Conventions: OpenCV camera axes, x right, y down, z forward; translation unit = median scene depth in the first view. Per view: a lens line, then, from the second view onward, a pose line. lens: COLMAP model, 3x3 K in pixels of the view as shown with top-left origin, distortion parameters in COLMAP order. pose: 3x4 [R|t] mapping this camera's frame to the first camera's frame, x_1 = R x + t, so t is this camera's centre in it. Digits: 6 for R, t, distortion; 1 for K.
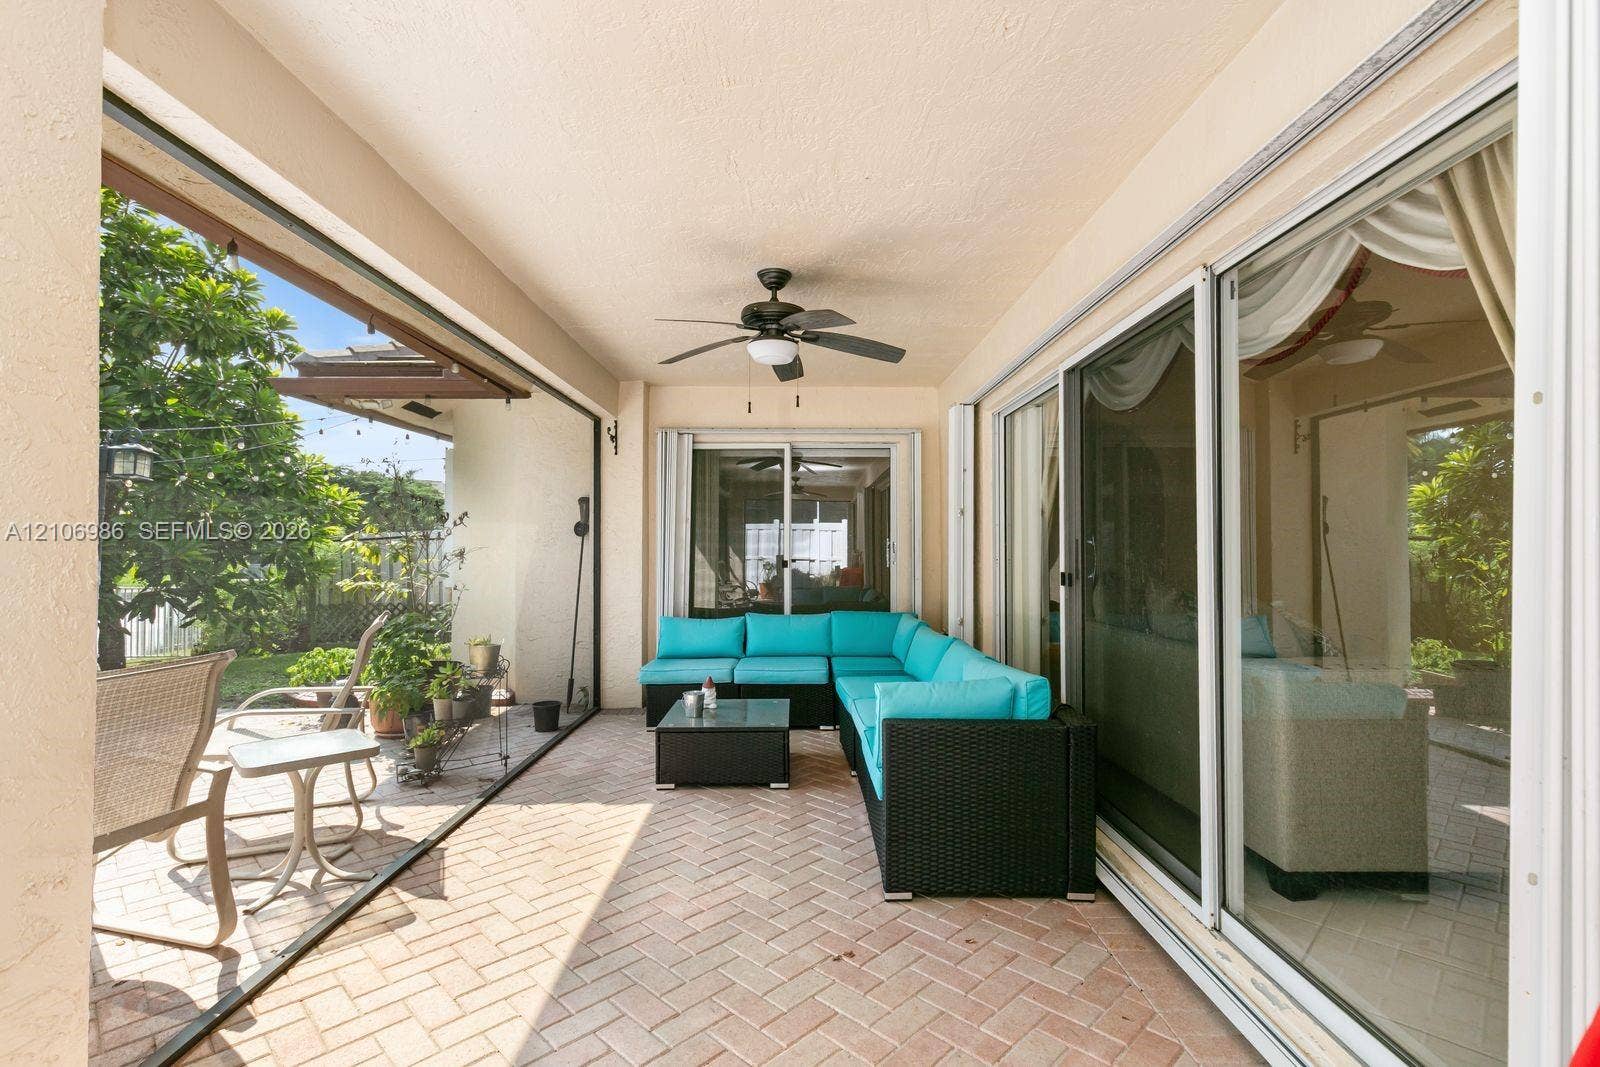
lens RADIAL K [[787.3, 0, 806.0], [0, 787.3, 546.9], [0, 0, 1]] dist [-0.003287, 0.000003]
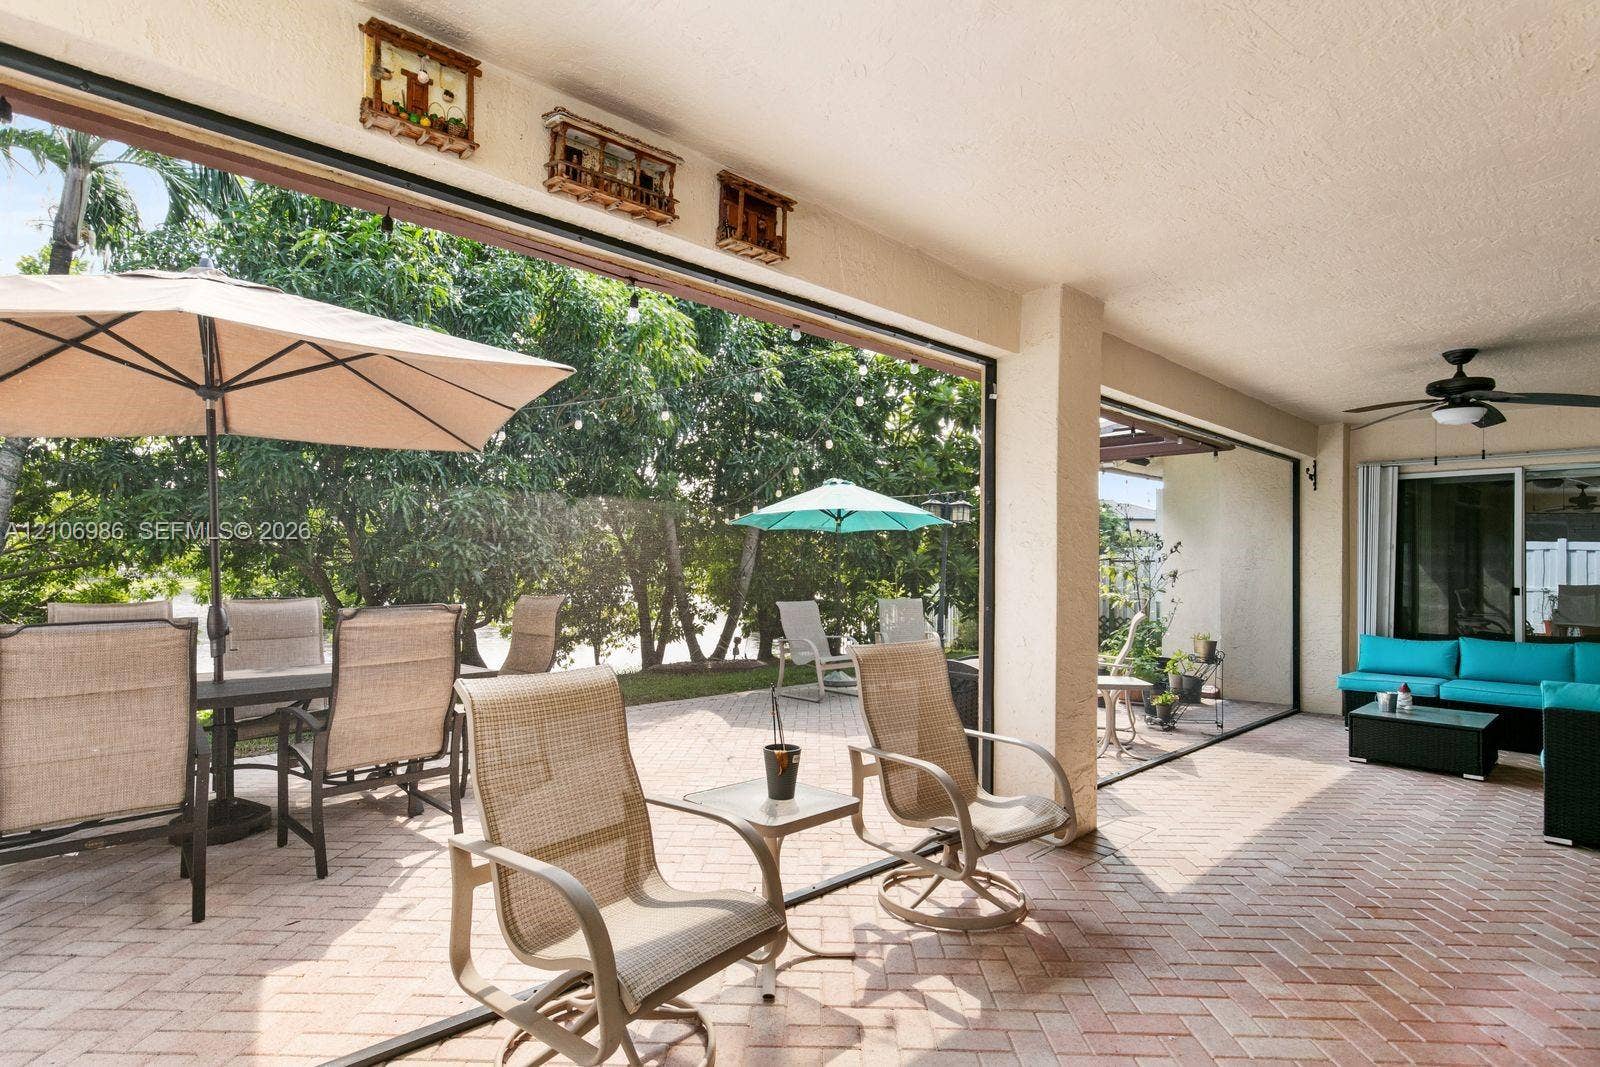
lens RADIAL K [[787.3, 0, 806.0], [0, 787.3, 546.9], [0, 0, 1]] dist [-0.003287, 0.000003]
pose [[0.684058, -0.008040, -0.729383, 0.089293], [-0.010018, 0.999741, -0.020416, -0.004646], [0.729359, 0.021273, 0.683801, -0.334374]]
